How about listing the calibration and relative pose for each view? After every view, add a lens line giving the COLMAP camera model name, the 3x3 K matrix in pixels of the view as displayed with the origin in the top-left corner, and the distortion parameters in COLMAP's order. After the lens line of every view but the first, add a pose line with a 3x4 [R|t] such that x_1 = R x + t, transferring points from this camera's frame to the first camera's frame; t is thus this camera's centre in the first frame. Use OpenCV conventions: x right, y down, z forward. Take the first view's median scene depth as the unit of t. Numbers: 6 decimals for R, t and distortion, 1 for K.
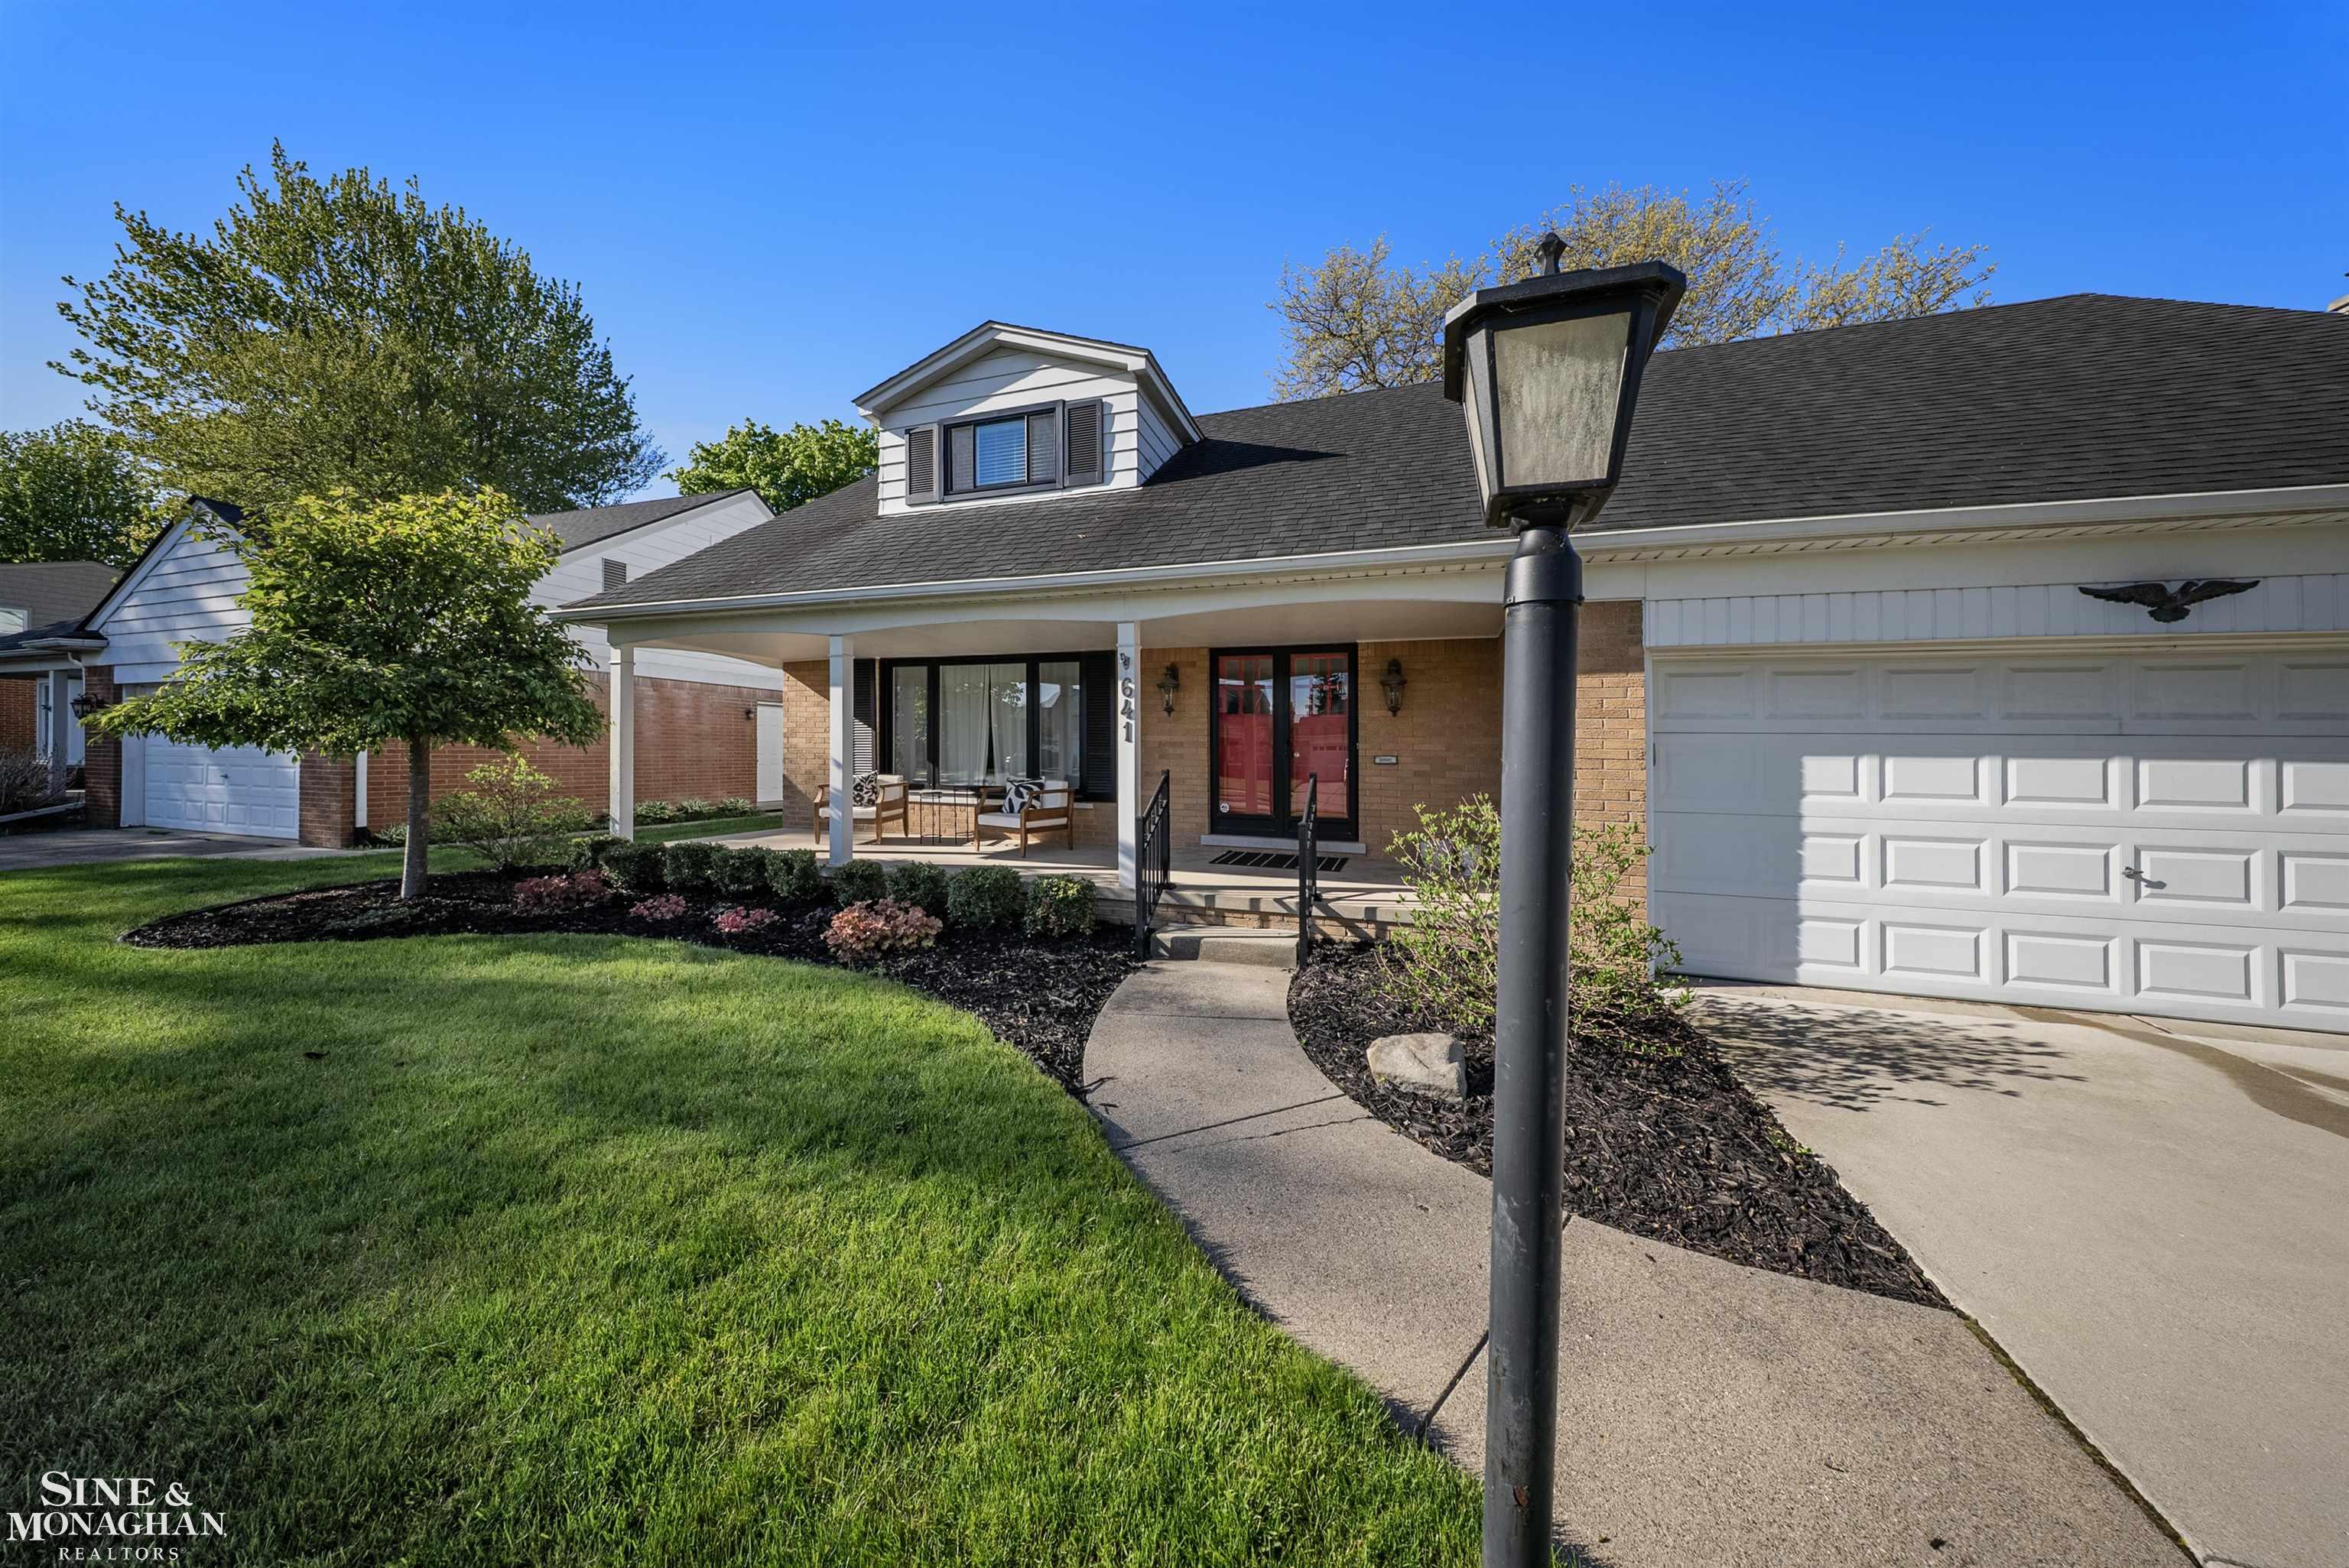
lens RADIAL K [[679.8, 0, 1175.3], [0, 679.8, 740.8], [0, 0, 1]] dist [-0.006639, -0.000113]
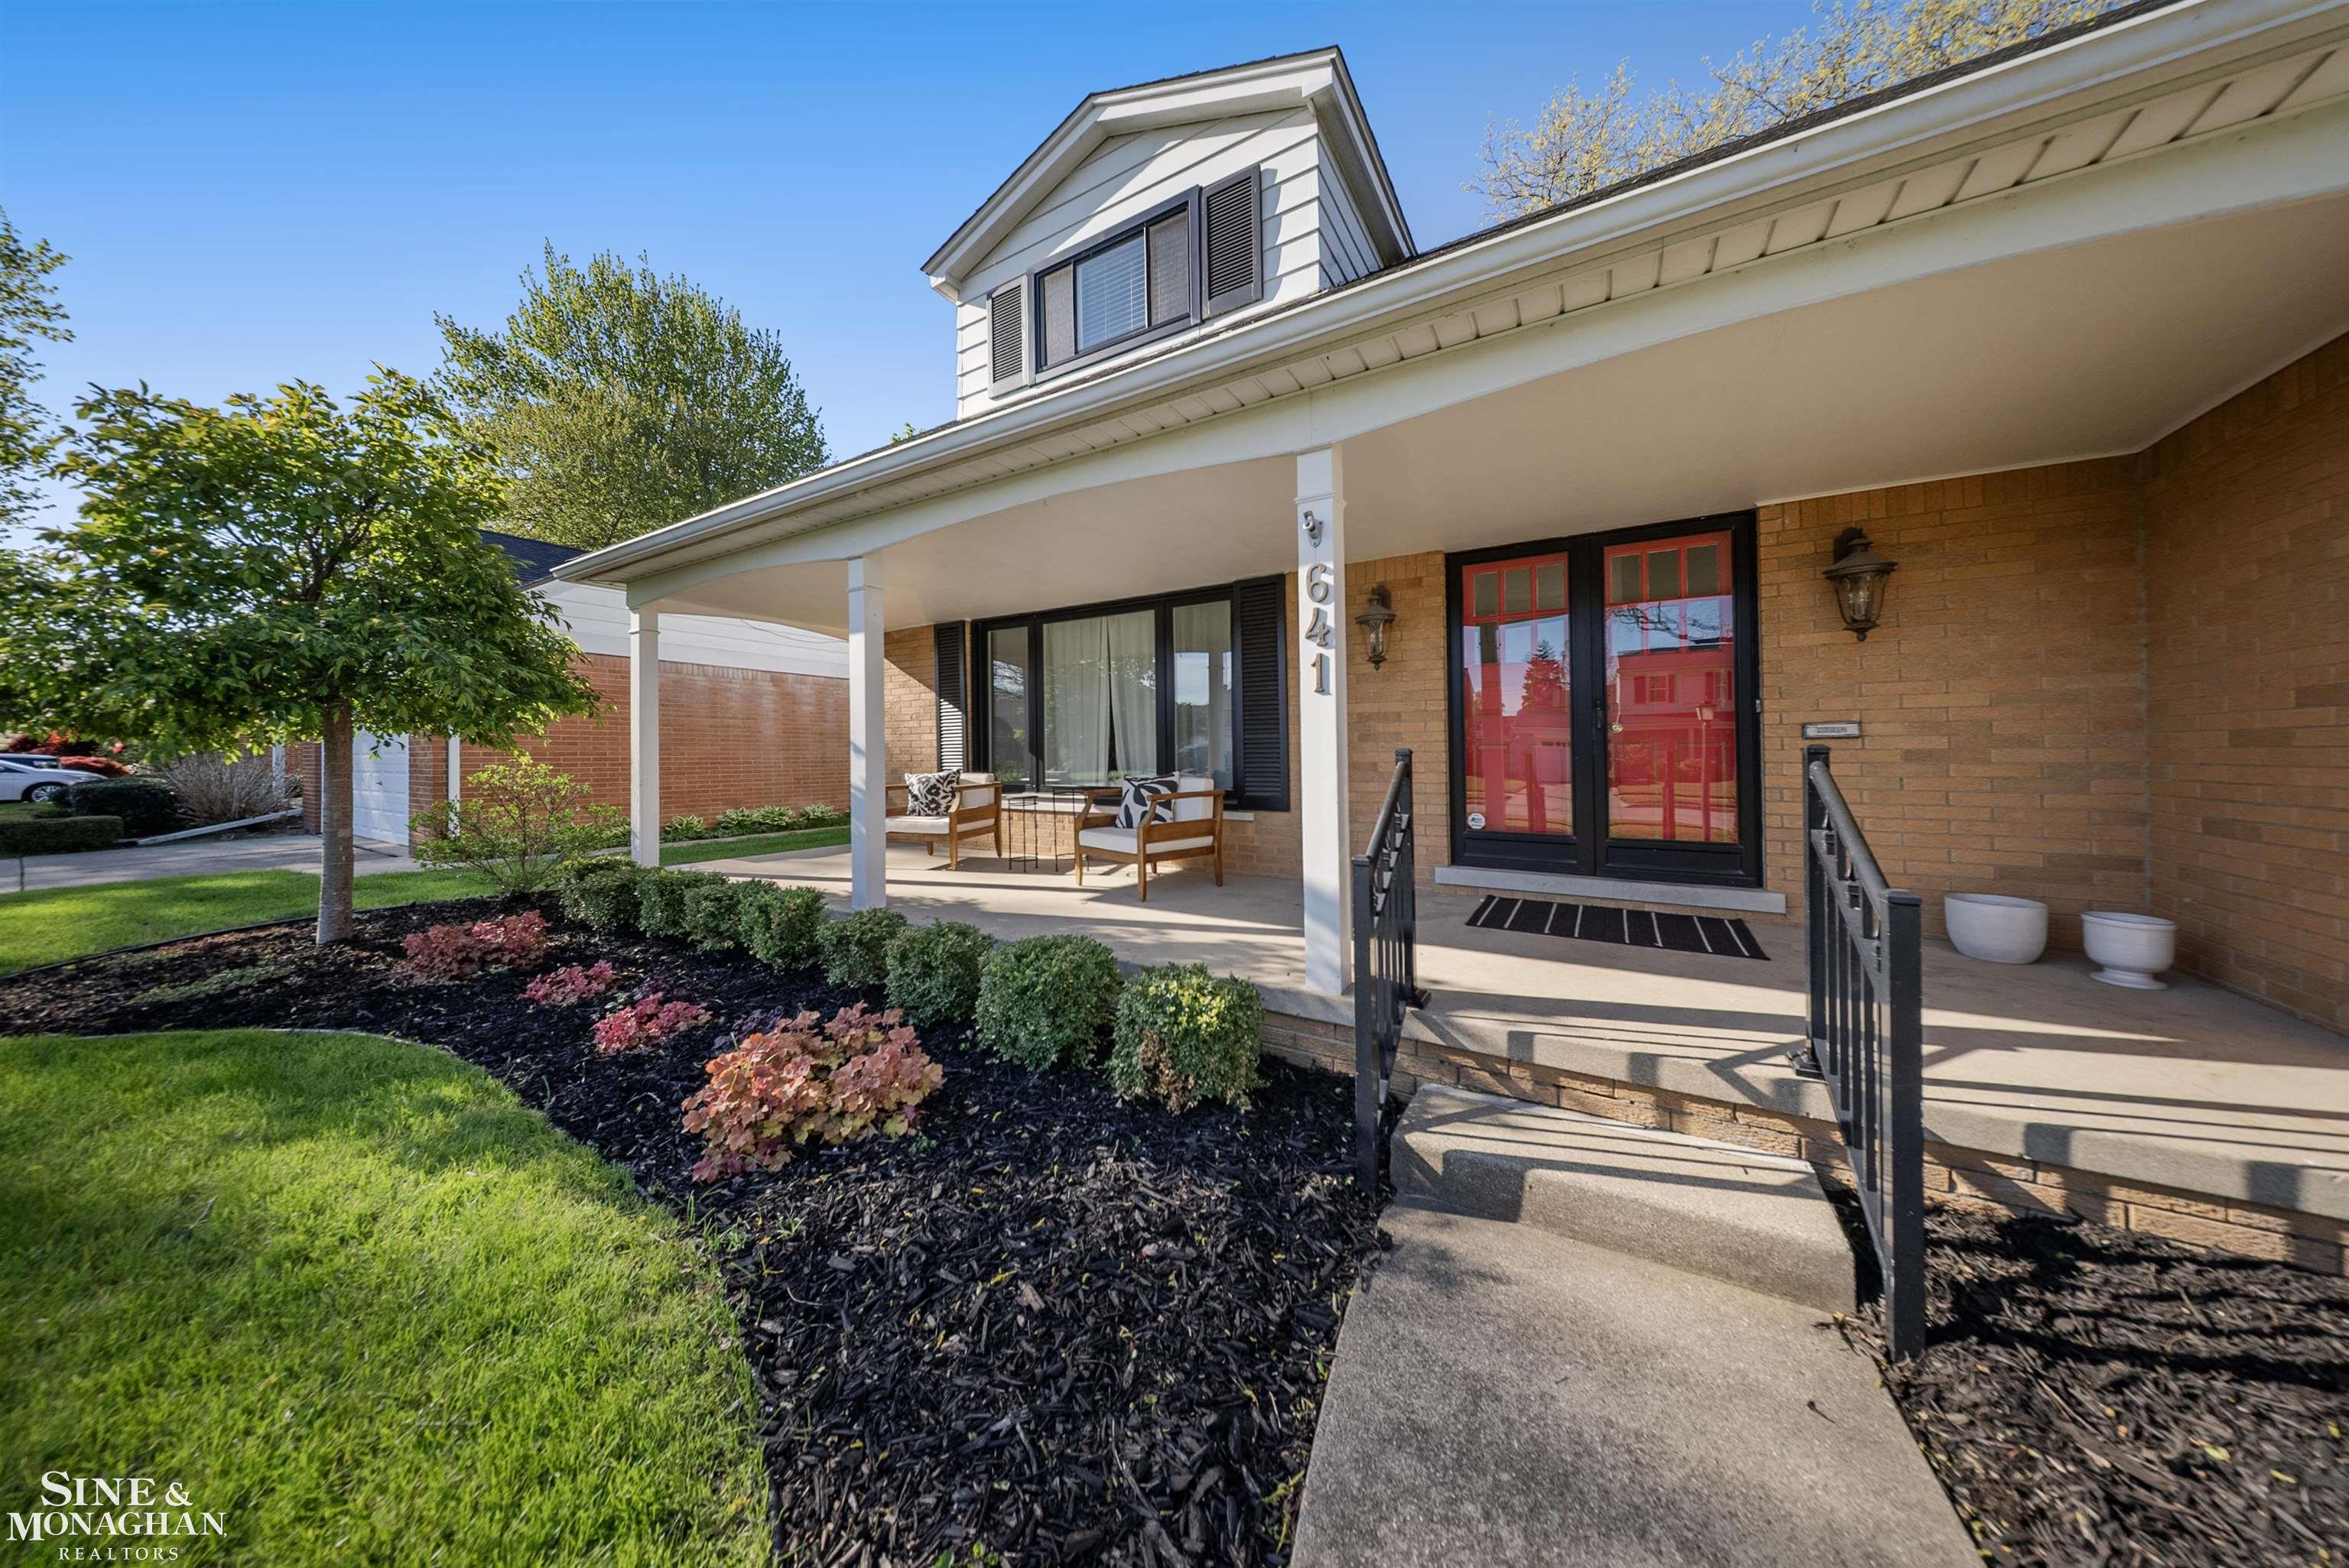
lens RADIAL K [[679.8, 0, 1195.9], [0, 679.8, 749.3], [0, 0, 1]] dist [-0.006639, -0.000113]
pose [[0.977427, -0.018386, -0.210470, -0.046221], [0.019994, 0.999785, 0.005514, 0.030999], [0.210323, -0.009597, 0.977585, 0.417744]]
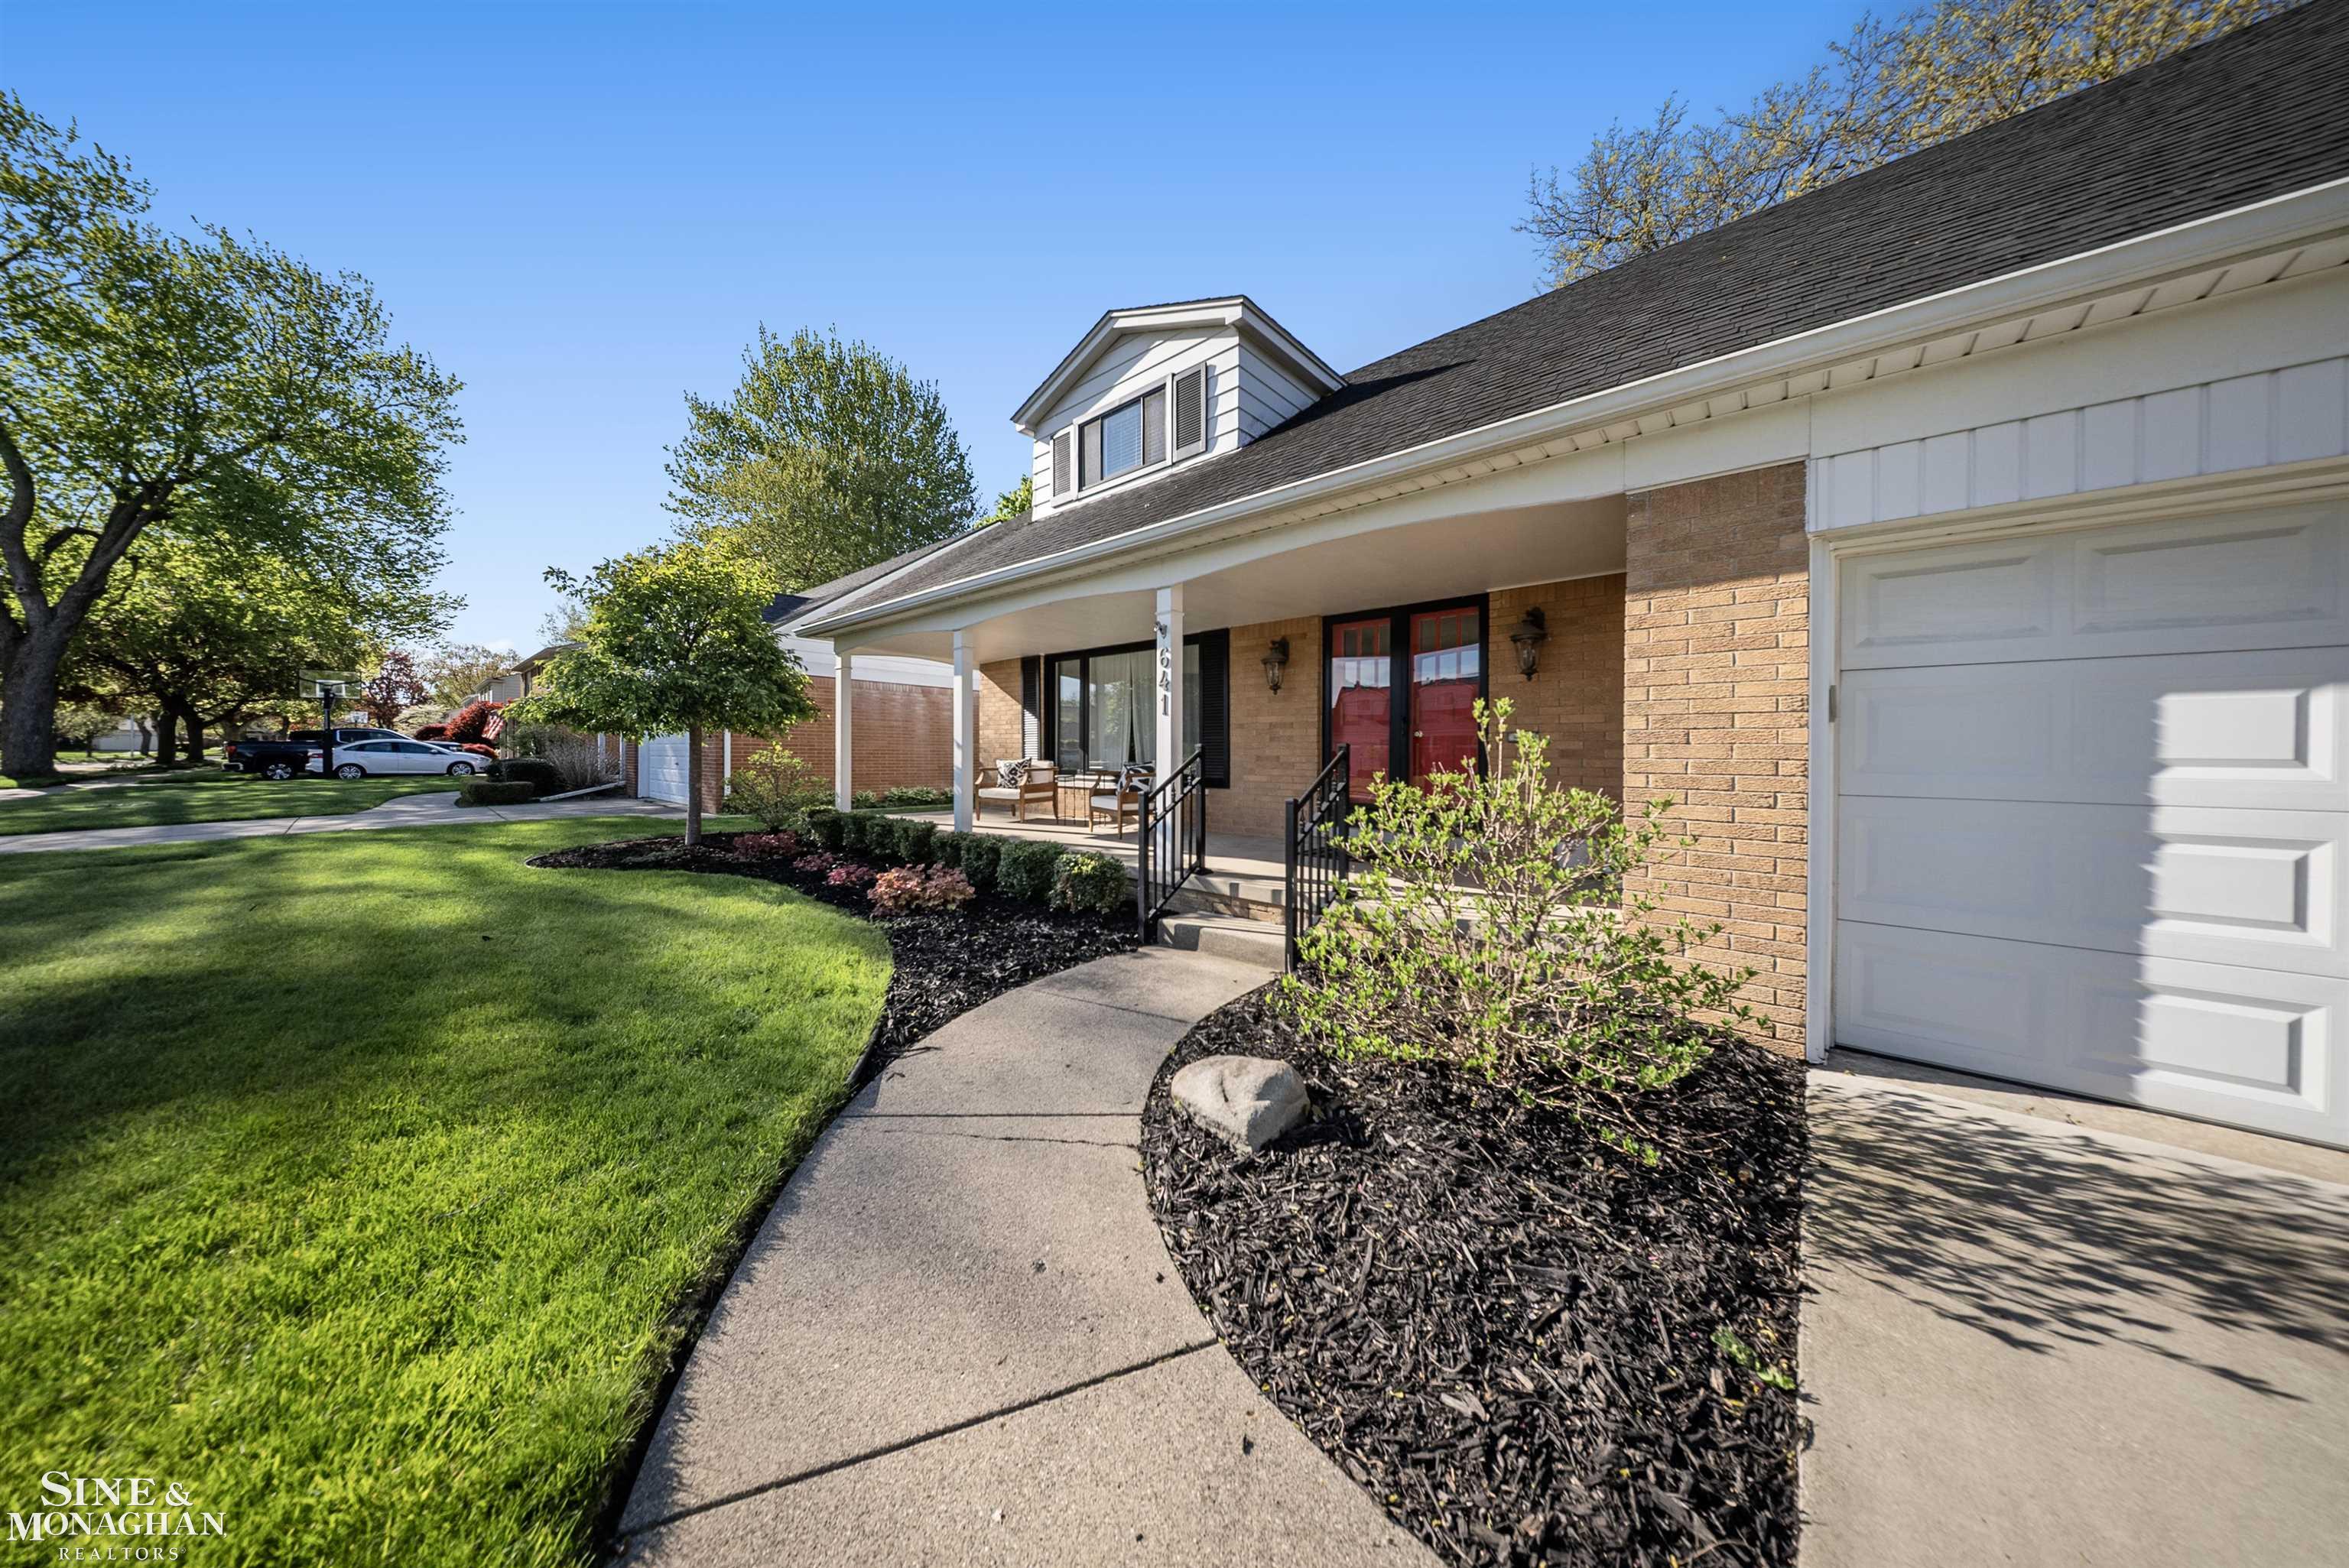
lens RADIAL K [[679.8, 0, 1196.1], [0, 679.8, 753.0], [0, 0, 1]] dist [-0.006639, -0.000113]
pose [[0.921517, -0.004702, -0.388311, 0.274735], [0.008645, 0.999927, 0.008409, 0.038251], [0.388243, -0.011106, 0.921490, 0.126994]]
